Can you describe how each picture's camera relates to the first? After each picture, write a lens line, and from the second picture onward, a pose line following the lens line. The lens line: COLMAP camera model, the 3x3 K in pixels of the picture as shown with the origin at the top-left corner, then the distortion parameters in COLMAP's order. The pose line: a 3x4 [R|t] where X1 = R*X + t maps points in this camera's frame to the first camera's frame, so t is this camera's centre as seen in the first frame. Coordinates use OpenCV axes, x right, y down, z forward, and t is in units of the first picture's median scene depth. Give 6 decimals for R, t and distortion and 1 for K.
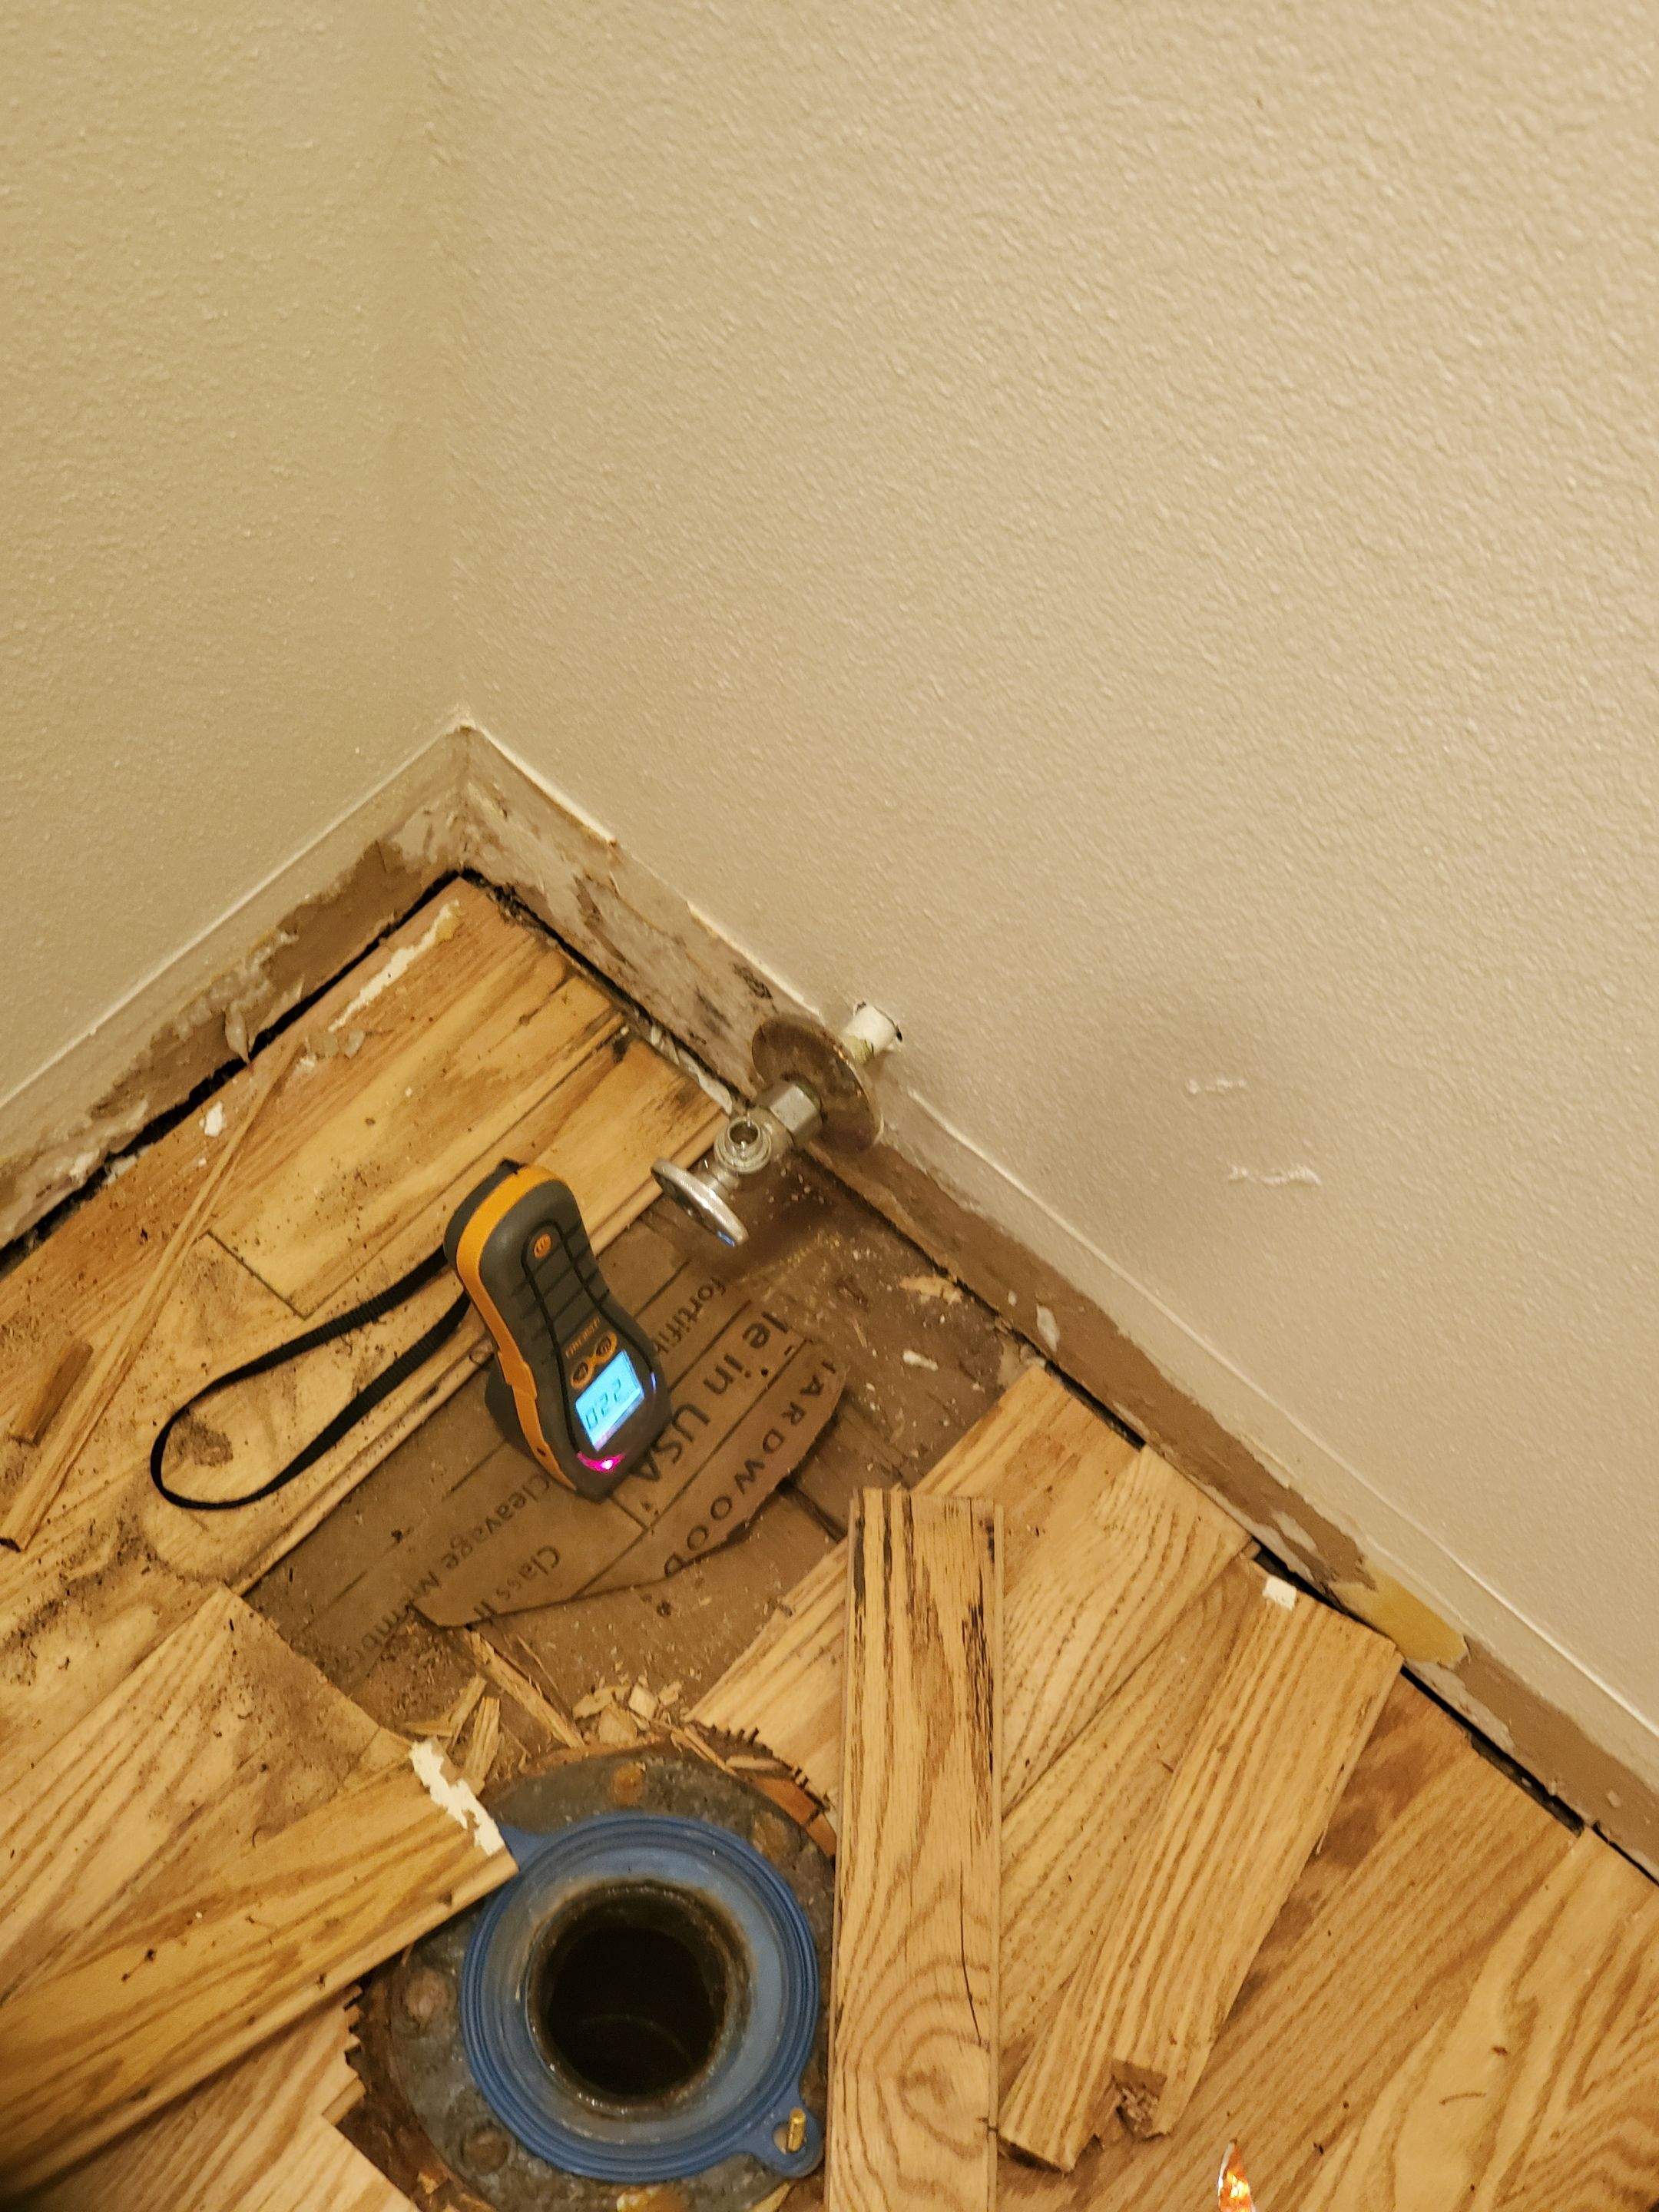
lens RADIAL K [[3086.9, 0, 829.5], [0, 3086.9, 1106.0], [0, 0, 1]] dist [-0.005968, -0.078703]
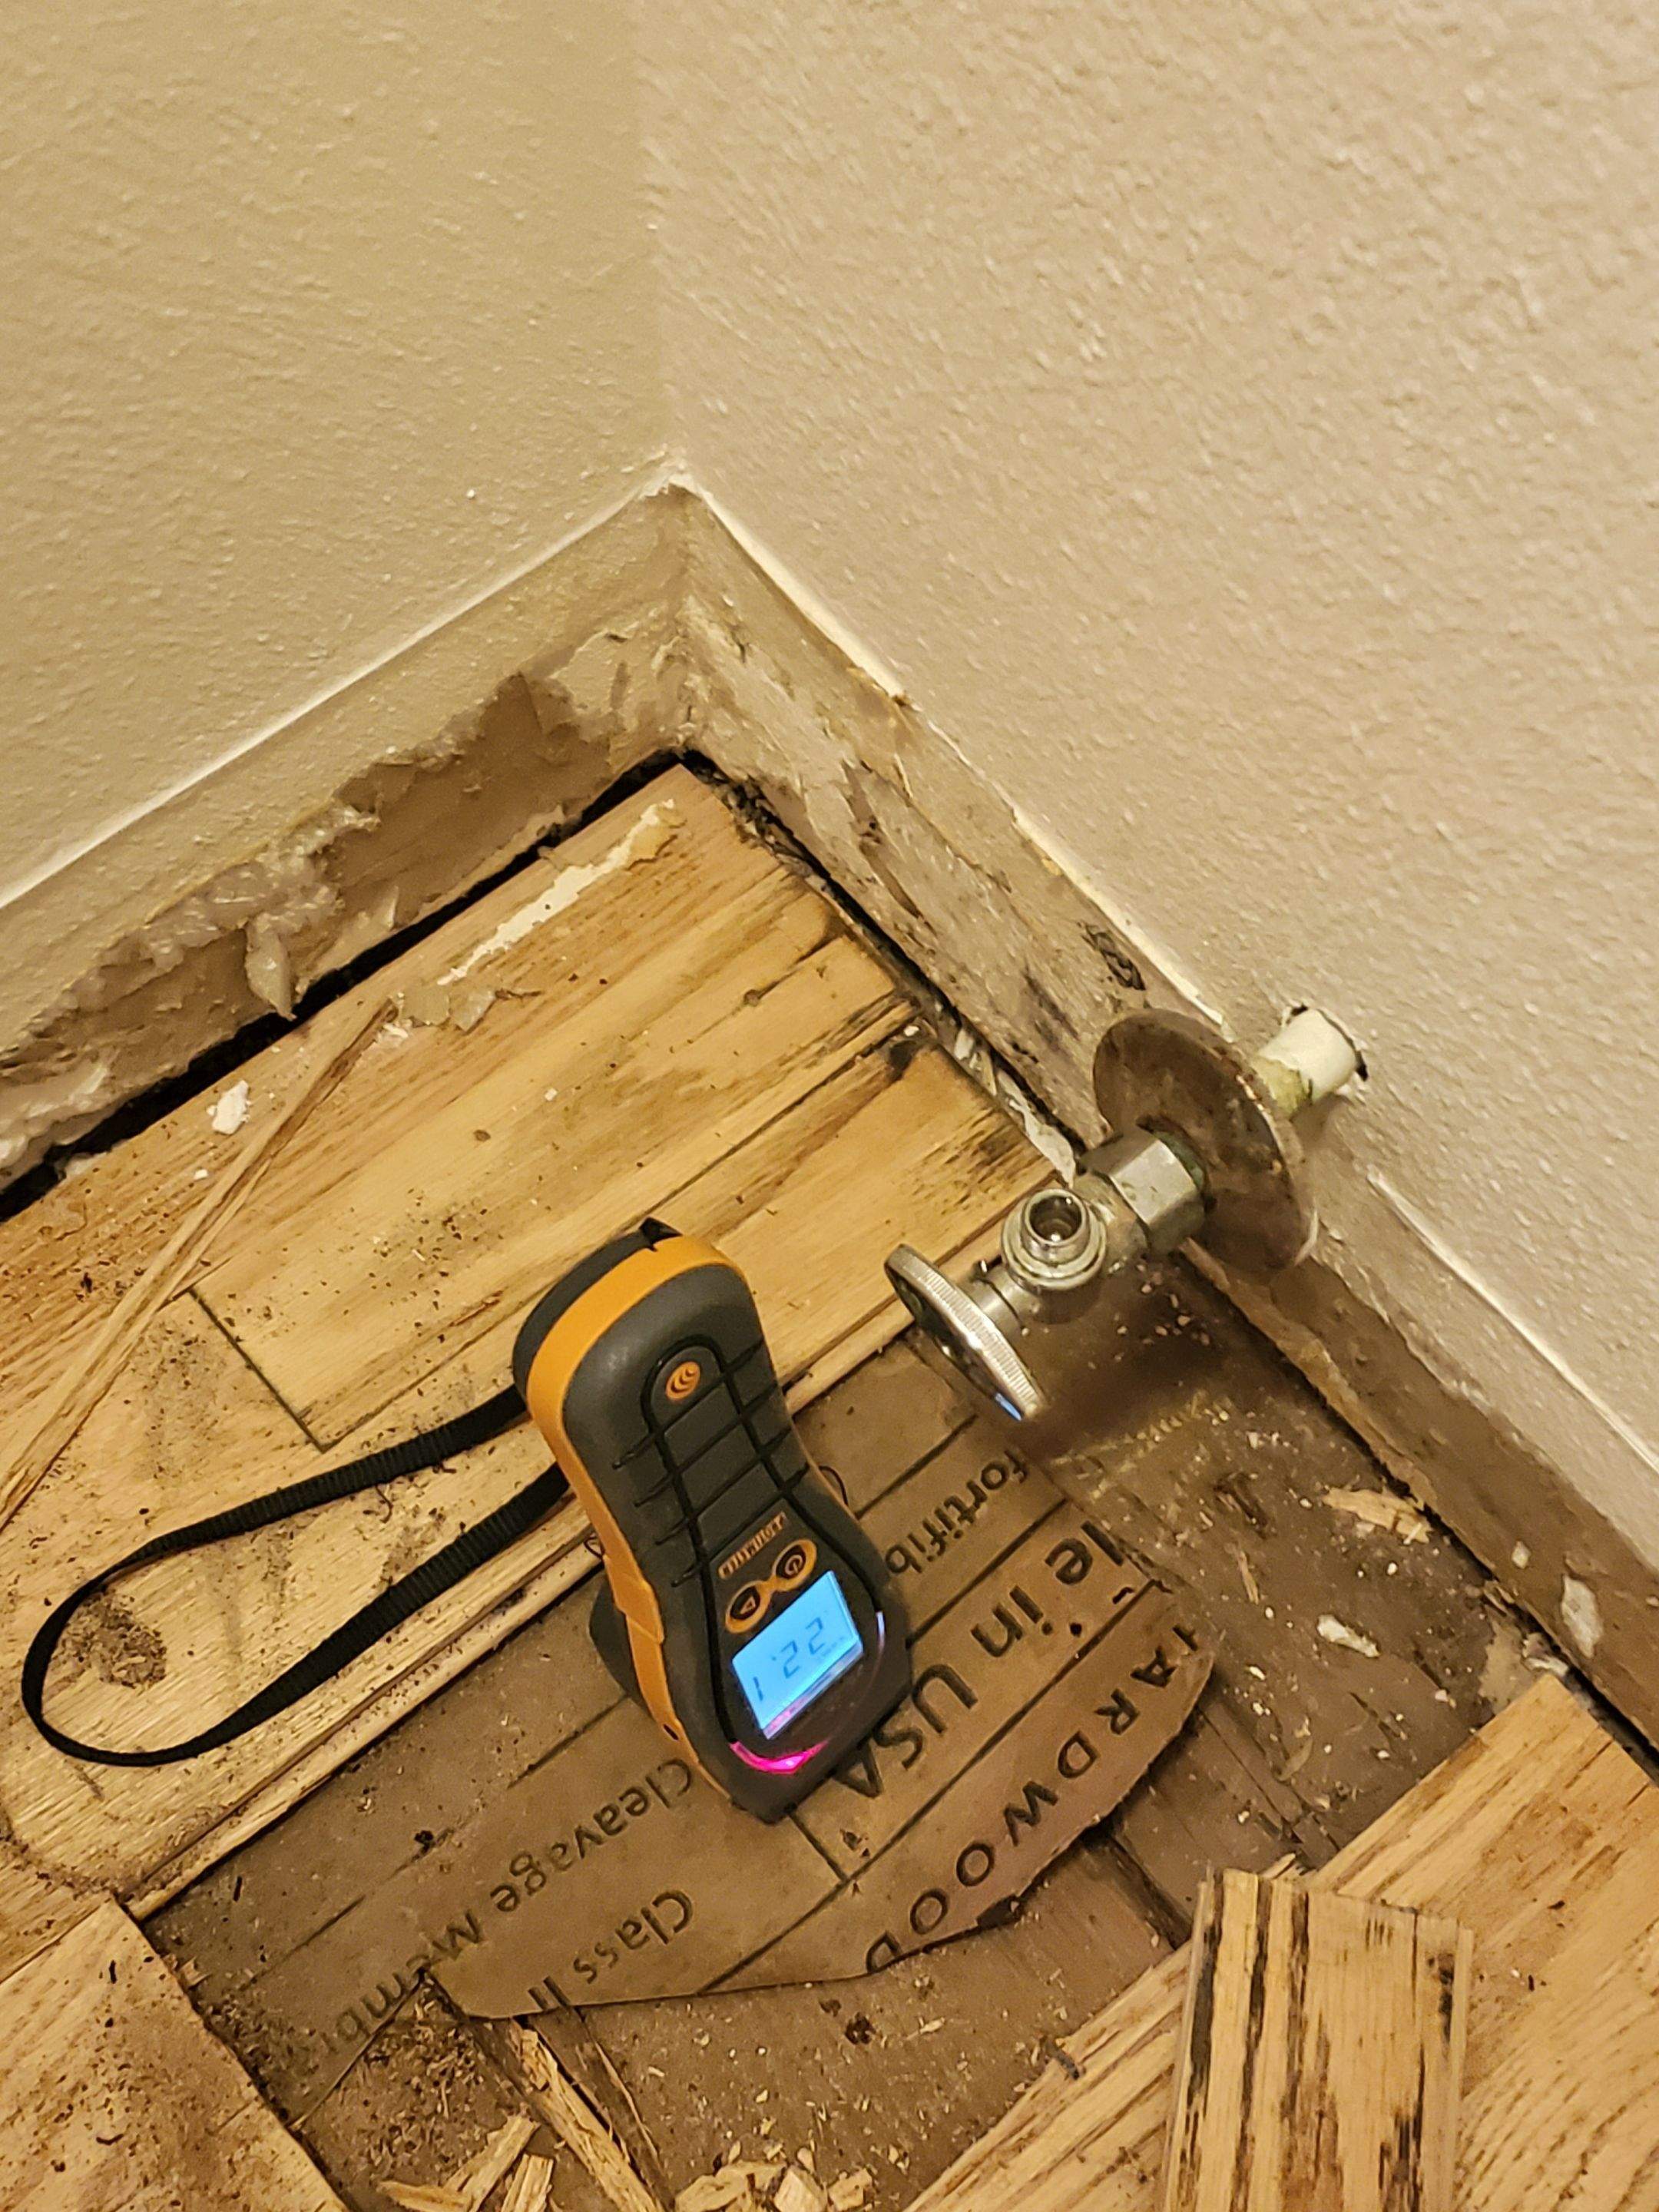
lens RADIAL K [[3084.6, 0, 874.7], [0, 3084.6, 1055.4], [0, 0, 1]] dist [0.241343, -0.827297]
pose [[0.986458, 0.096354, -0.132727, 0.009178], [-0.101292, 0.994375, -0.030951, 0.000347], [0.128998, 0.043977, 0.990669, 0.413173]]
